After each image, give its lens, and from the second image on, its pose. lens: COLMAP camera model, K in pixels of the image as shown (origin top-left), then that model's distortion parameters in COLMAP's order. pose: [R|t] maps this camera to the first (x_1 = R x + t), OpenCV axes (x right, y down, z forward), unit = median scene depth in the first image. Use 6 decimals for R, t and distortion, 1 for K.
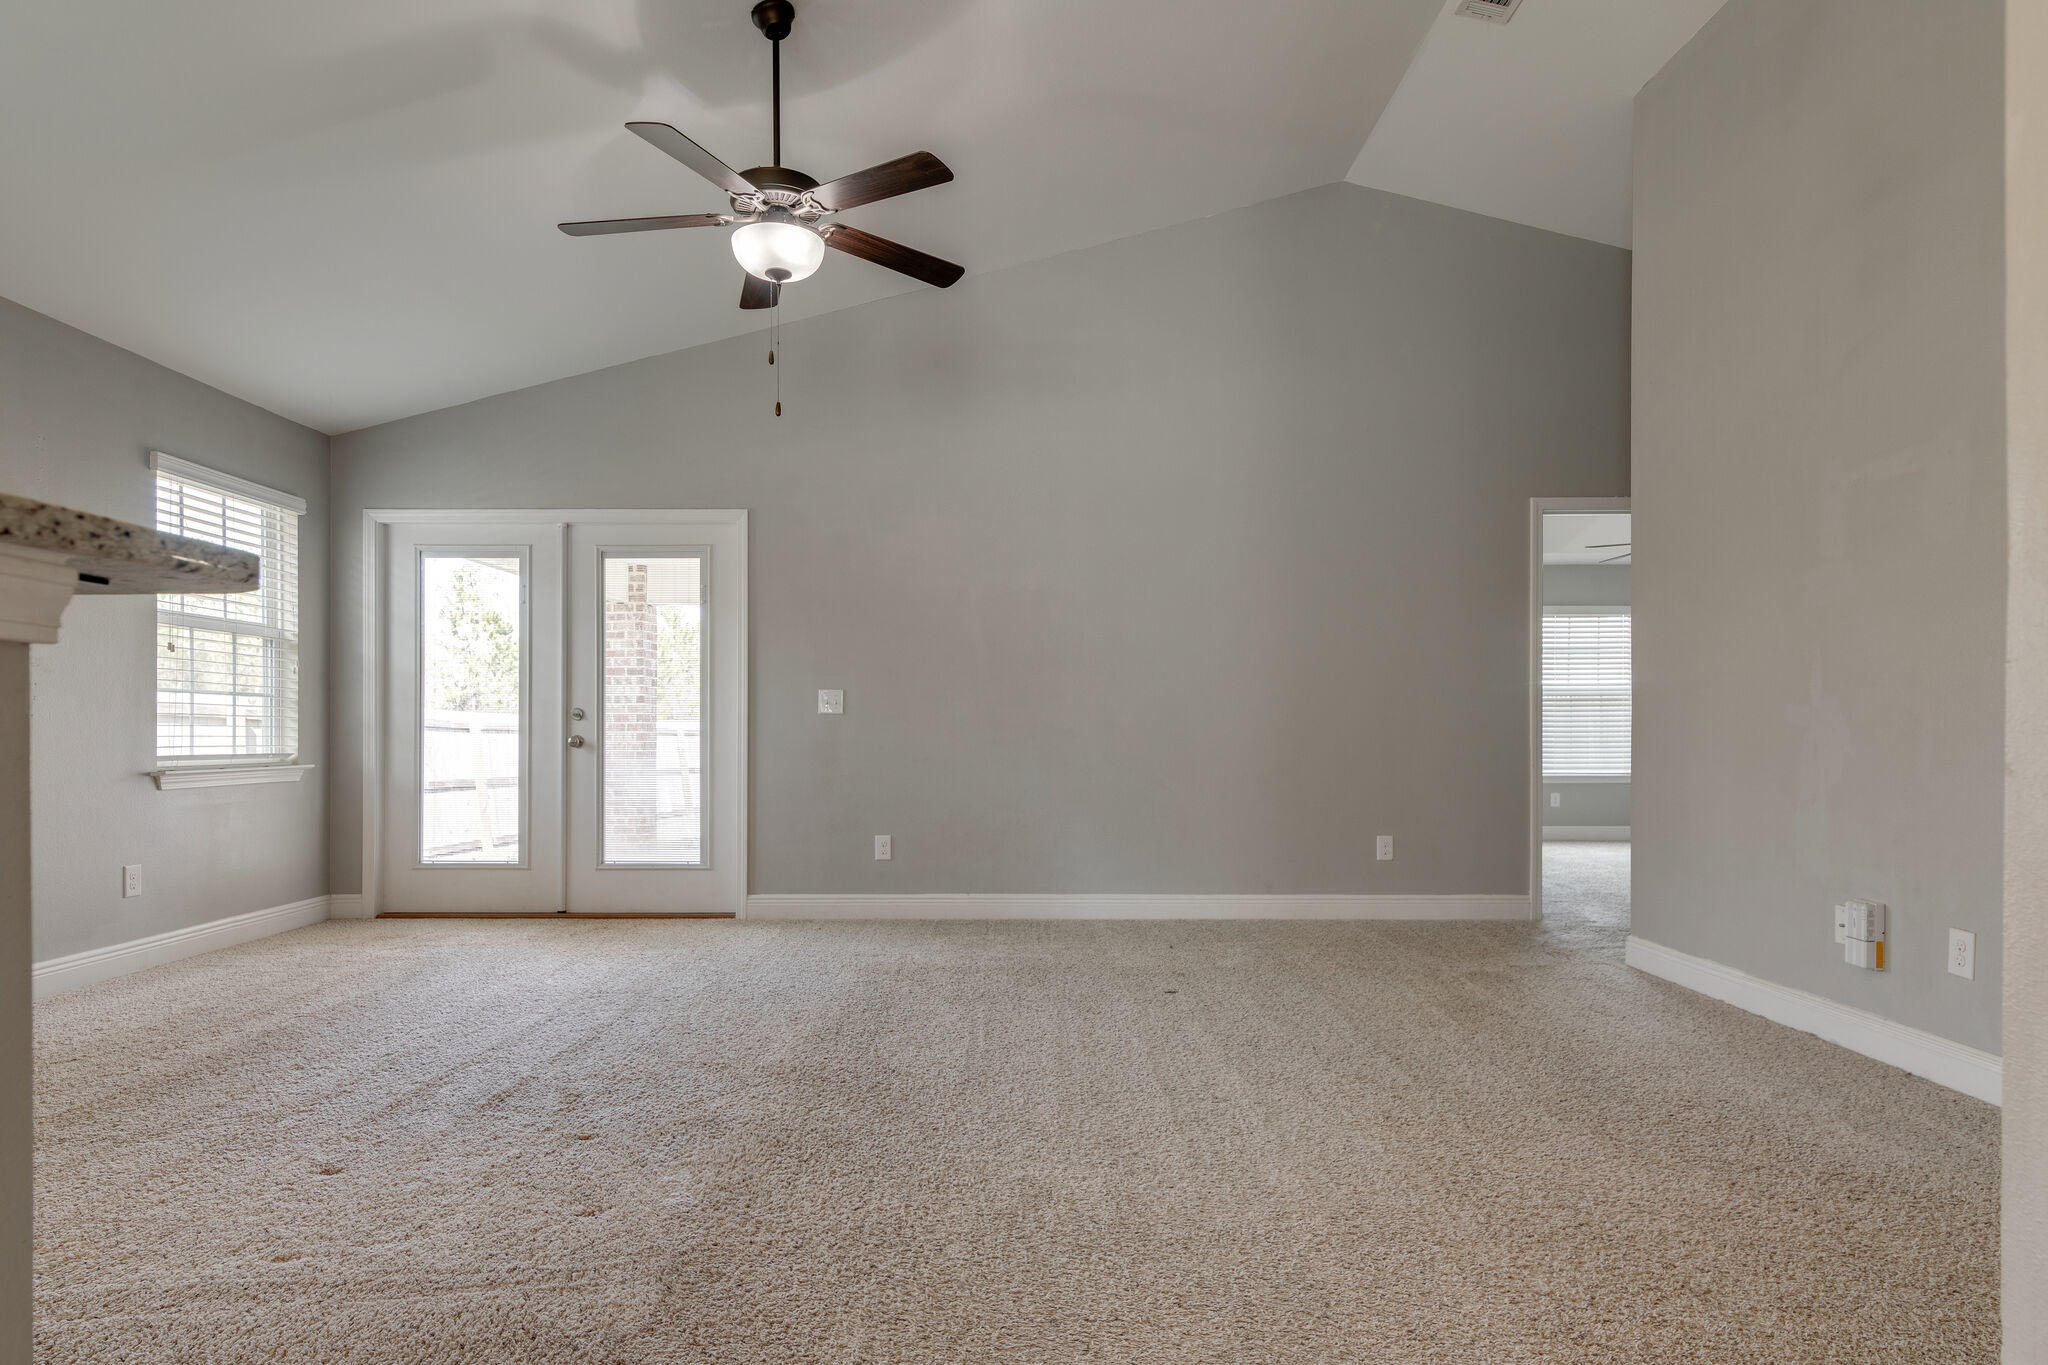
lens RADIAL K [[1132.3, 0, 999.1], [0, 1132.3, 734.8], [0, 0, 1]] dist [0.017901, 0.000608]
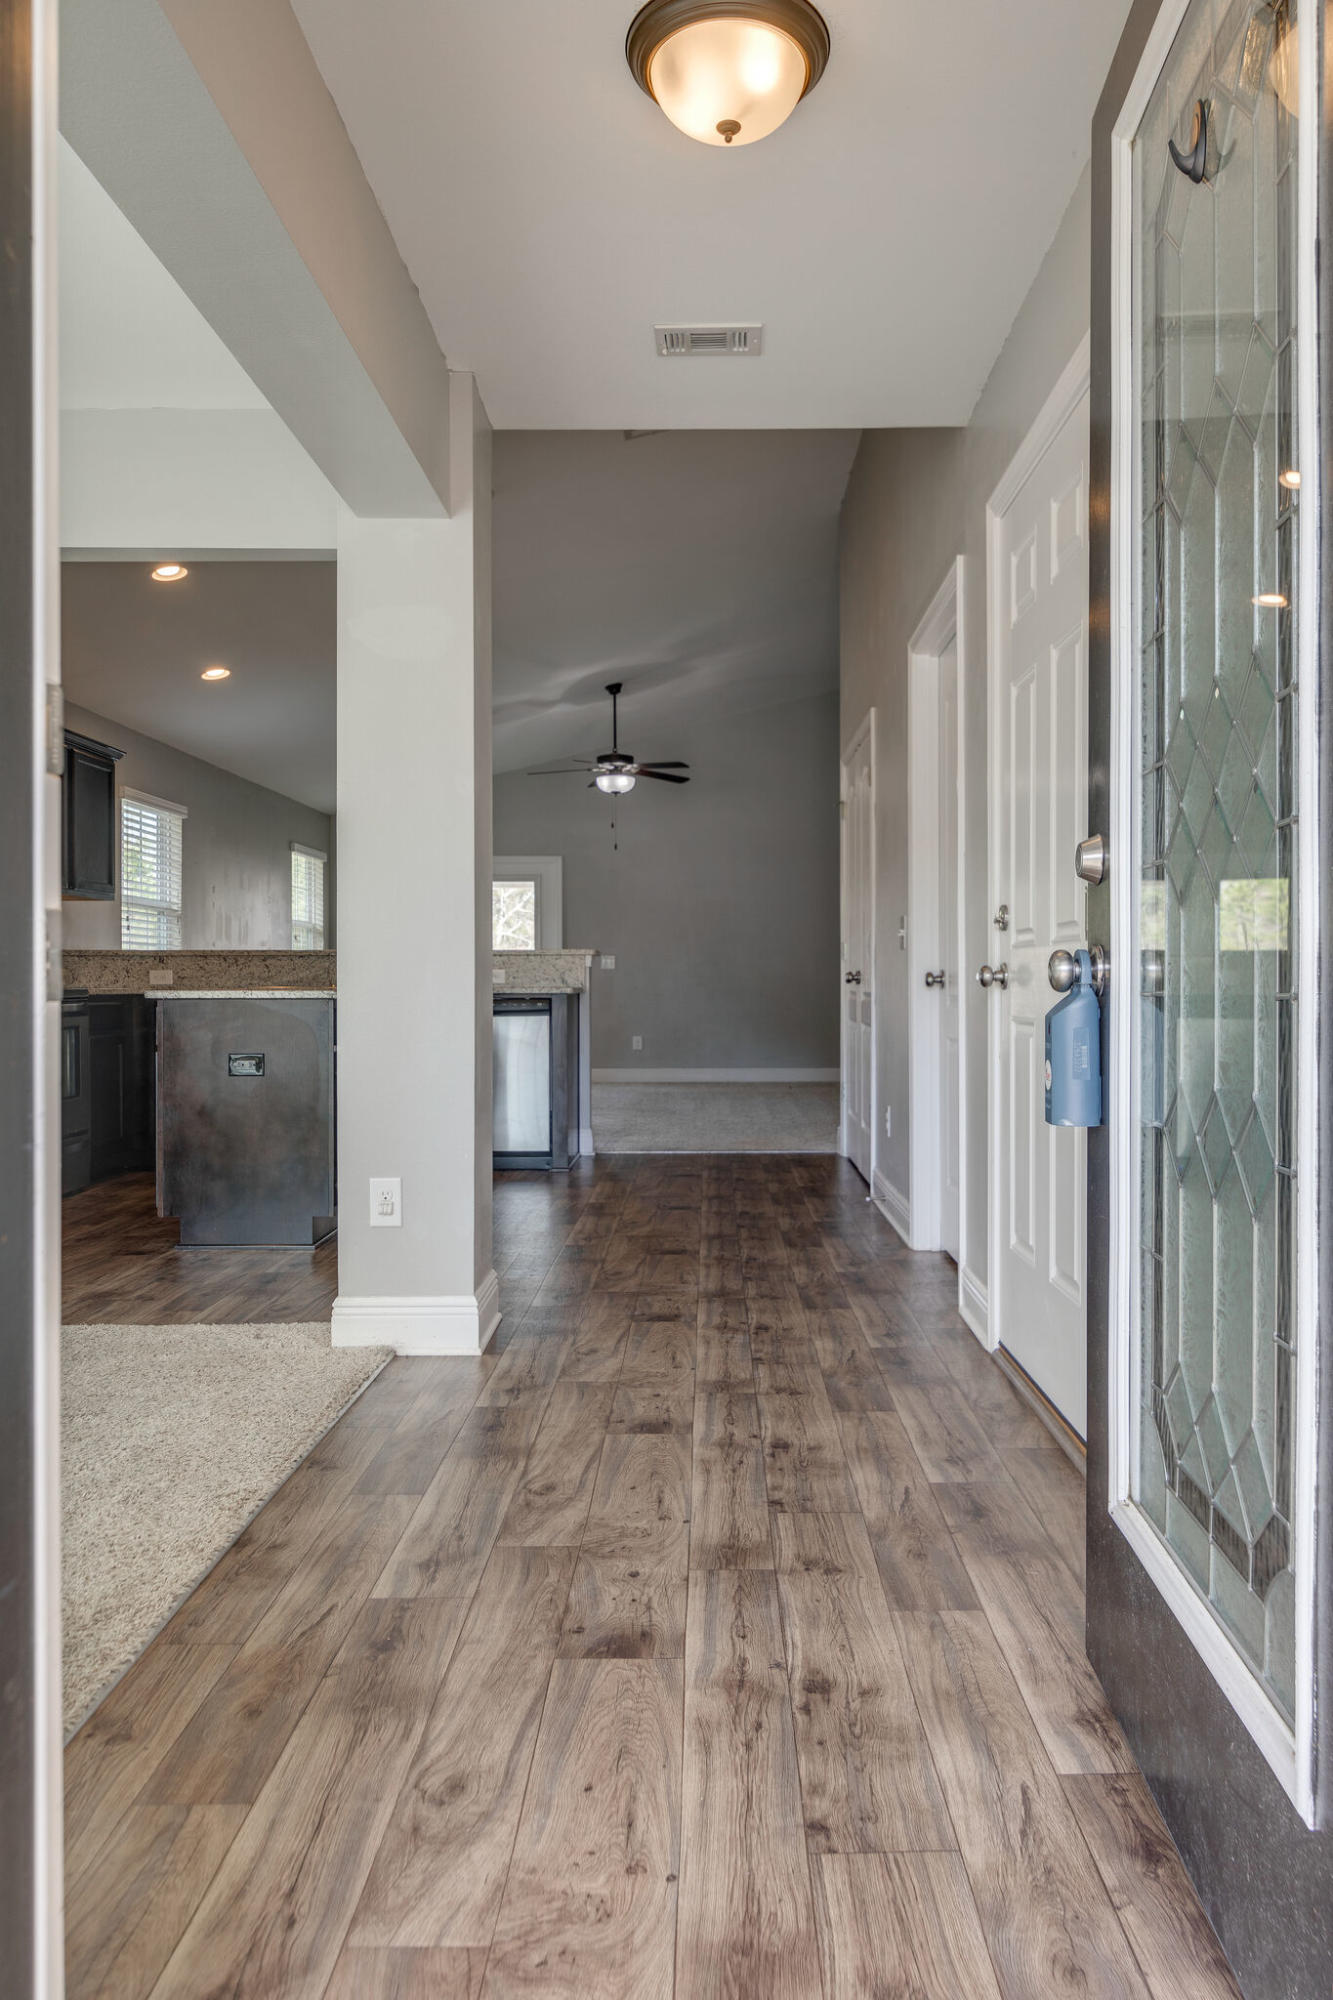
lens RADIAL K [[1321.9, 0, 700.0], [0, 1321.9, 975.1], [0, 0, 1]] dist [-0.003408, -0.001615]
pose [[0.999838, -0.001587, 0.017953, -0.038625], [0.001681, 0.999985, -0.005188, 0.002804], [-0.017944, 0.005218, 0.999825, -1.113861]]
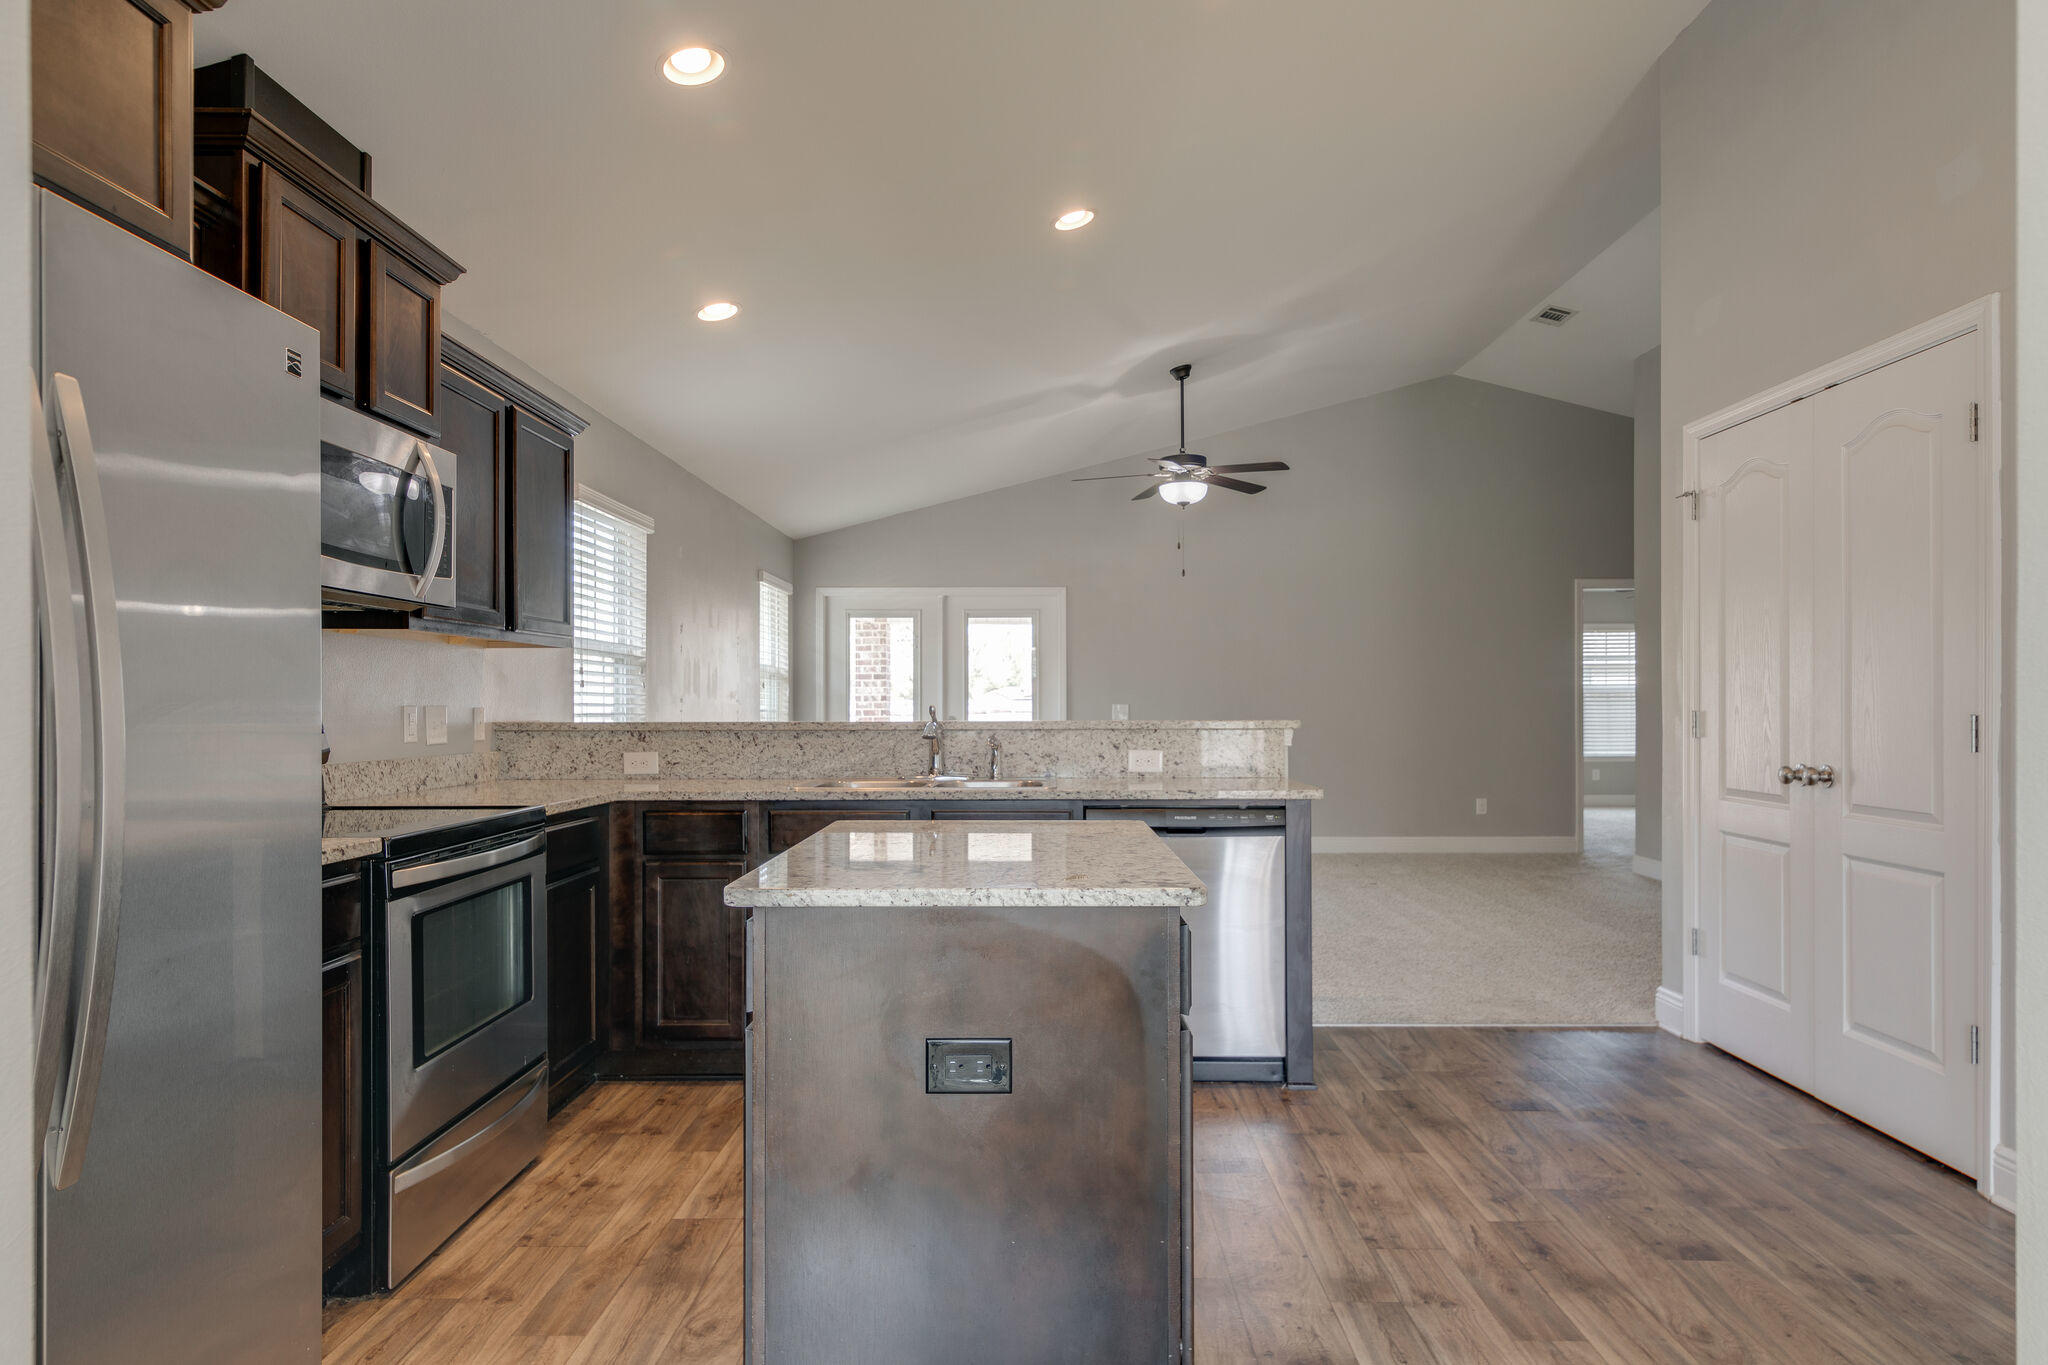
lens RADIAL K [[1185.2, 0, 1019.5], [0, 1185.2, 699.5], [0, 0, 1]] dist [0.005738, -0.000129]
pose [[0.999997, -0.002460, 0.000716, -0.285962], [0.002465, 0.999975, -0.006554, -0.036221], [-0.000700, 0.006556, 0.999978, -0.605546]]
